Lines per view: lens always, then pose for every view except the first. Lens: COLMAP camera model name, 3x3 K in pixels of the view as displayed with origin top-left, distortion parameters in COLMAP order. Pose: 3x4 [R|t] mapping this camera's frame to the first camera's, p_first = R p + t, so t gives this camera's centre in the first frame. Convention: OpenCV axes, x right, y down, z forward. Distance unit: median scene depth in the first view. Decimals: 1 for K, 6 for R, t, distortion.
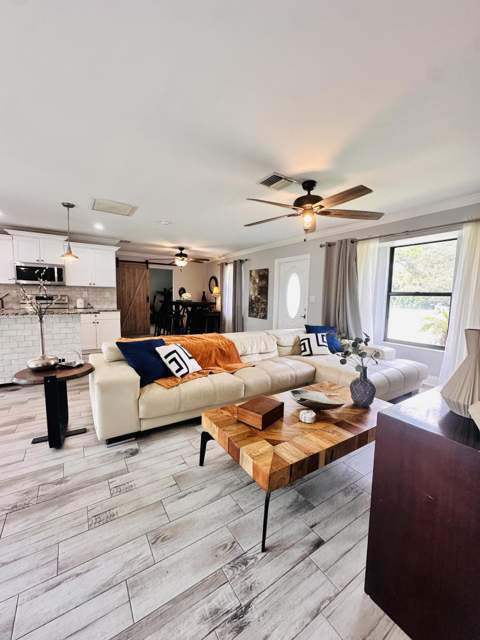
lens RADIAL K [[256.5, 0, 237.7], [0, 256.5, 321.5], [0, 0, 1]] dist [-0.005490, 0.001242]
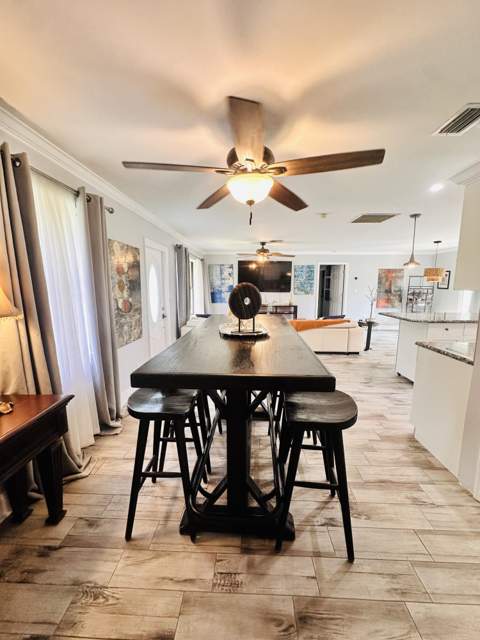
lens RADIAL K [[256.5, 0, 240.3], [0, 256.5, 322.4], [0, 0, 1]] dist [-0.005490, 0.001242]
pose [[-0.817633, -0.106581, 0.565788, -0.665130], [0.038236, 0.970494, 0.238073, -0.286977], [-0.574468, 0.216289, -0.789433, 2.224468]]
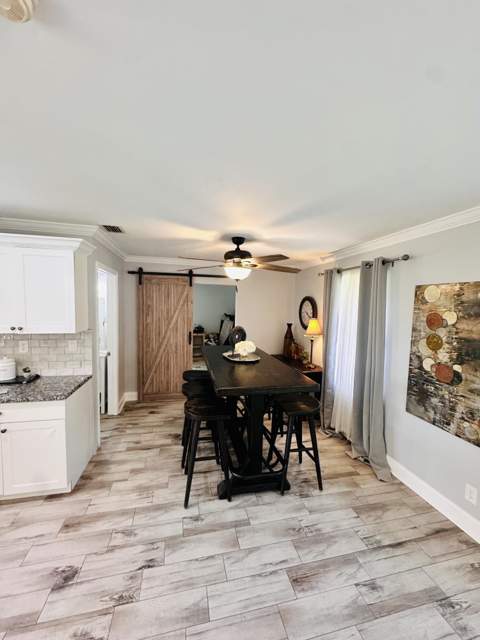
lens RADIAL K [[256.5, 0, 239.1], [0, 256.5, 321.1], [0, 0, 1]] dist [-0.005490, 0.001242]
pose [[0.941263, 0.026315, -0.336648, -0.116021], [-0.041047, 0.998482, -0.036717, -0.229754], [0.335171, 0.048379, 0.940914, 1.054706]]
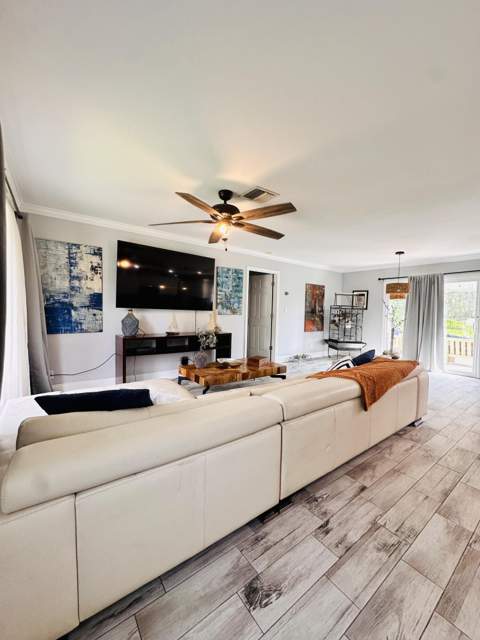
lens RADIAL K [[256.5, 0, 240.1], [0, 256.5, 321.6], [0, 0, 1]] dist [-0.005490, 0.001242]
pose [[-0.996891, -0.045384, -0.064403, 0.194914], [-0.054317, 0.988009, 0.144527, -0.138034], [0.057071, 0.147576, -0.987403, 1.479212]]
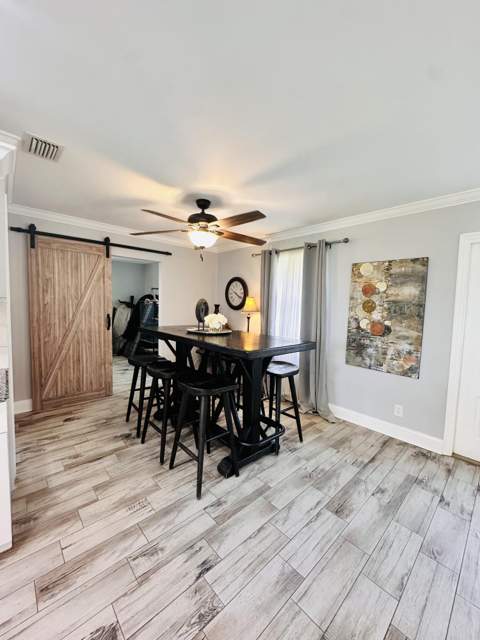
lens RADIAL K [[256.5, 0, 240.8], [0, 256.5, 321.1], [0, 0, 1]] dist [-0.005490, 0.001242]
pose [[0.984922, -0.002710, 0.172976, -0.413250], [0.007461, 0.999612, -0.026820, -0.156751], [-0.172836, 0.027706, 0.984561, 1.065660]]
